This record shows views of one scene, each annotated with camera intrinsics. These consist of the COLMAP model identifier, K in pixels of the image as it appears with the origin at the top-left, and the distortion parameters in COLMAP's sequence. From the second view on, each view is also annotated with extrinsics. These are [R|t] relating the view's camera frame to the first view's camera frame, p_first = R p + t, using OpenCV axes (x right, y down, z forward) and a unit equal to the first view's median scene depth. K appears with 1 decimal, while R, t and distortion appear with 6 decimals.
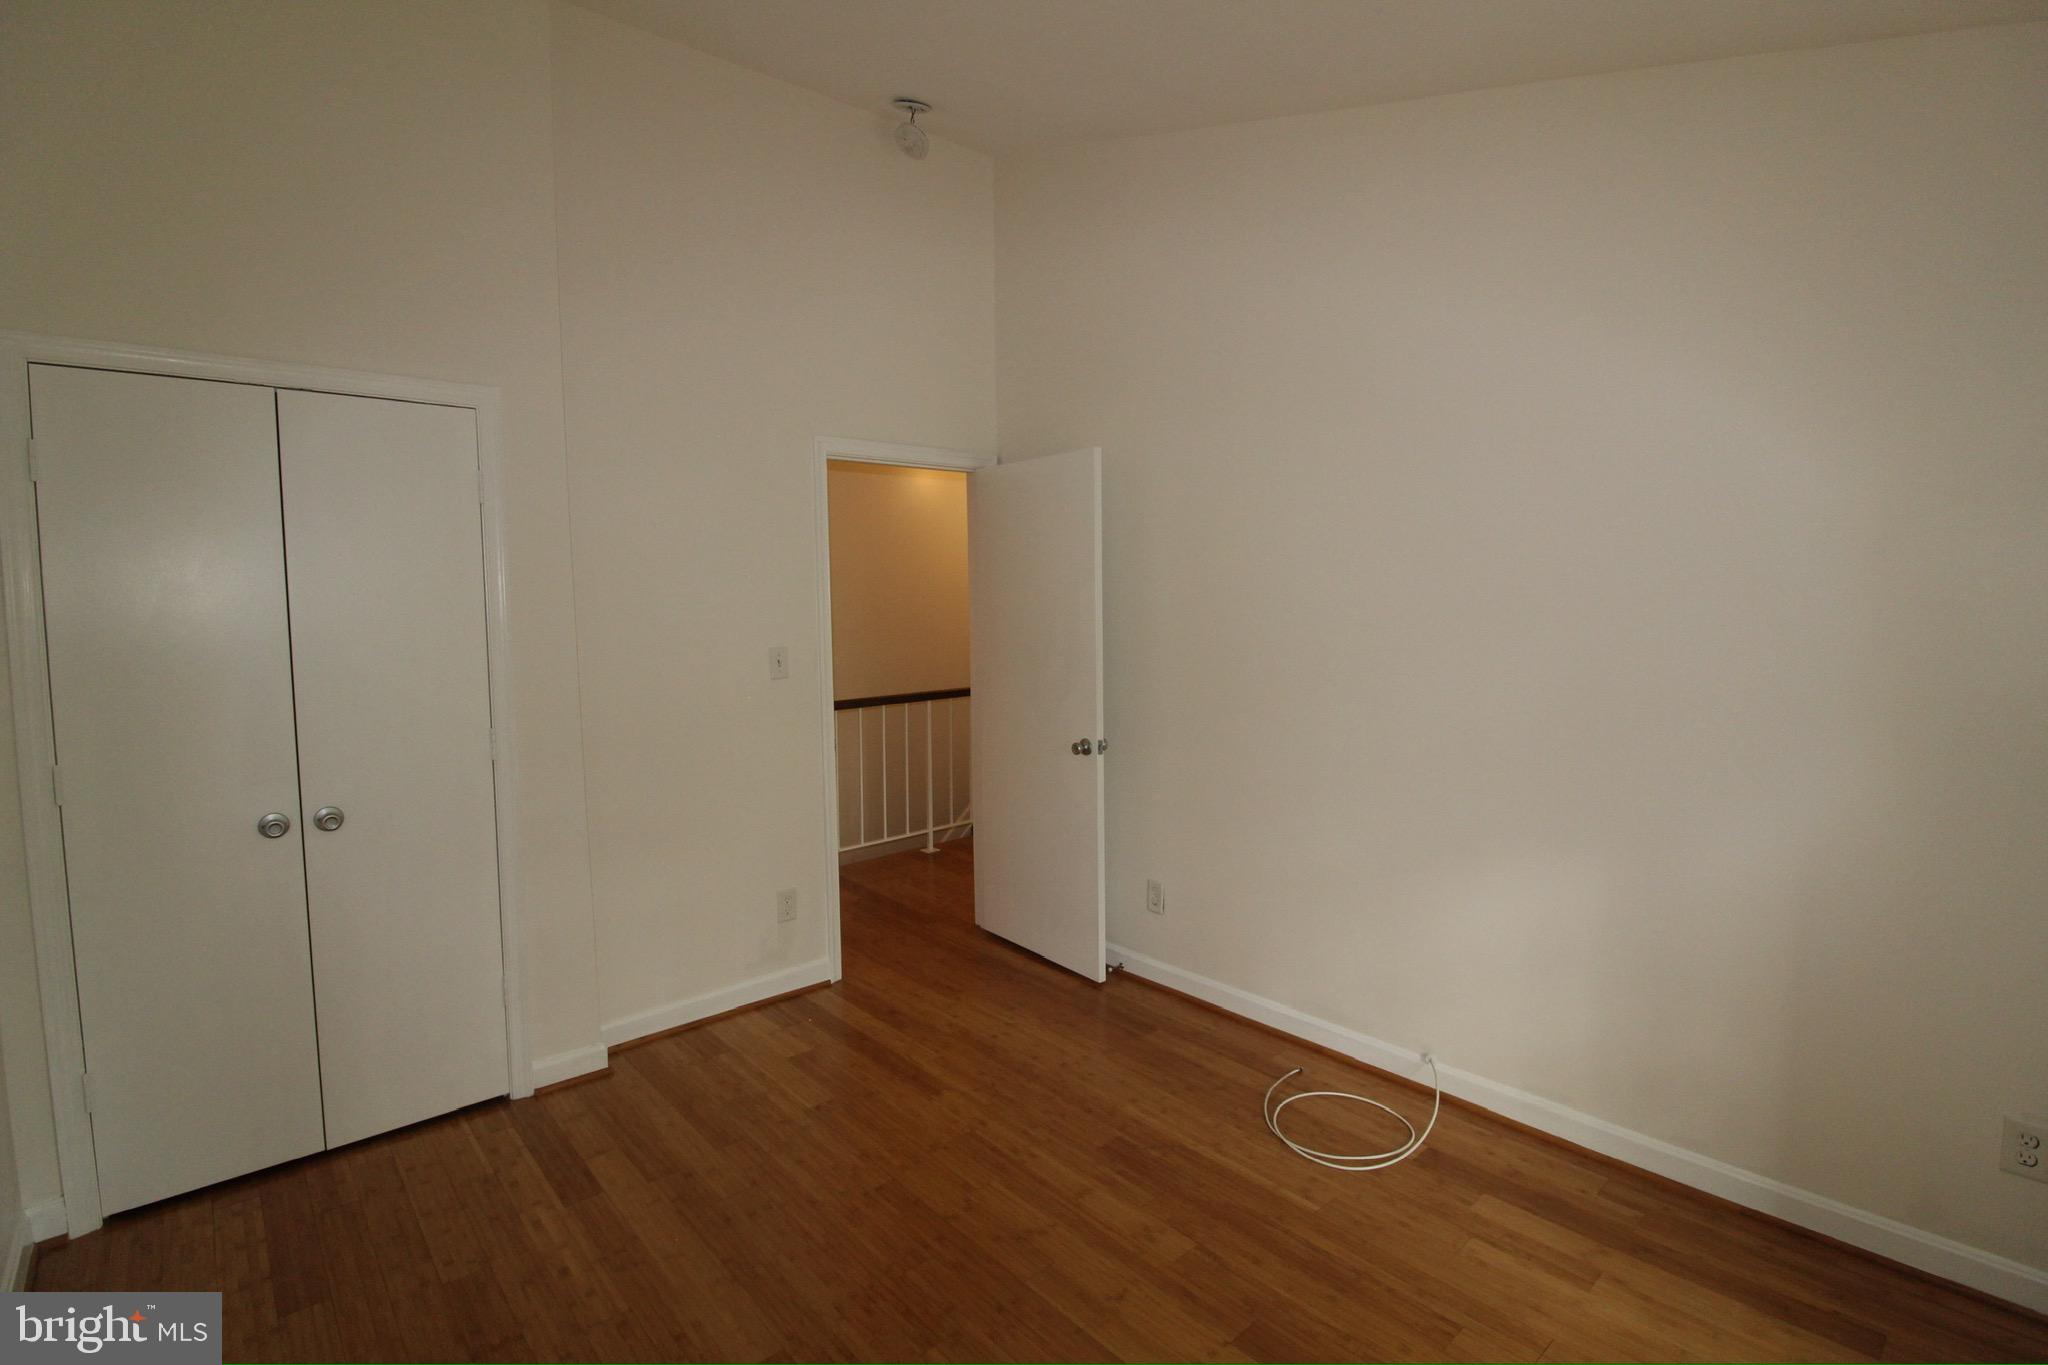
lens RADIAL K [[951.3, 0, 1033.9], [0, 951.3, 677.3], [0, 0, 1]] dist [-0.007566, -0.006284]
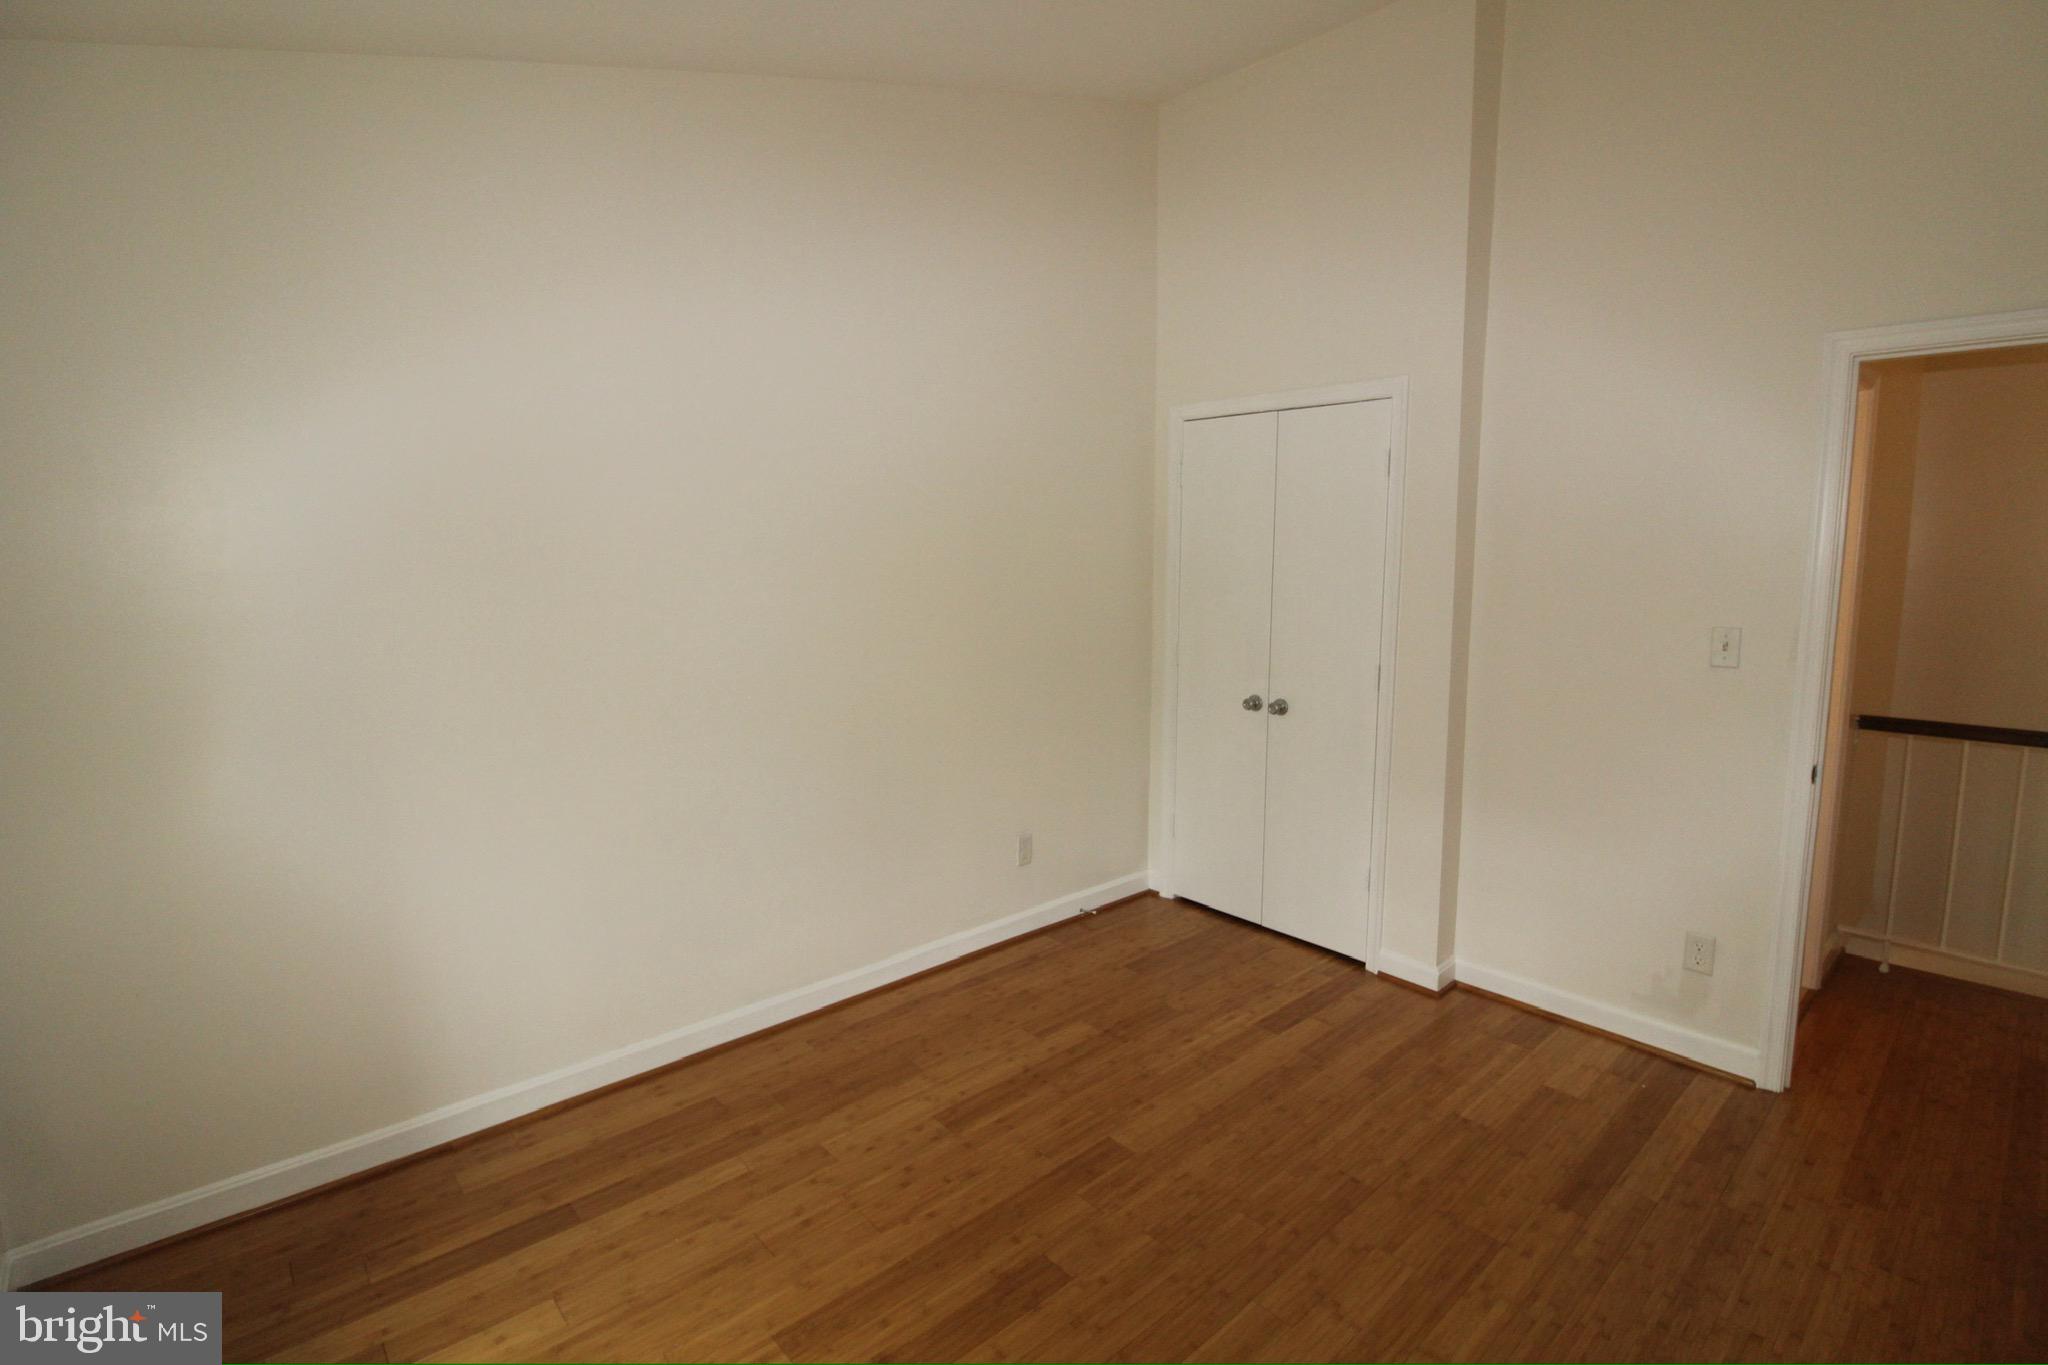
lens RADIAL K [[951.3, 0, 1042.7], [0, 951.3, 664.4], [0, 0, 1]] dist [-0.007566, -0.006284]
pose [[0.013864, 0.132949, -0.991026, 0.667361], [-0.094756, 0.986835, 0.131061, -0.067049], [0.995404, 0.092089, 0.026279, 0.573434]]
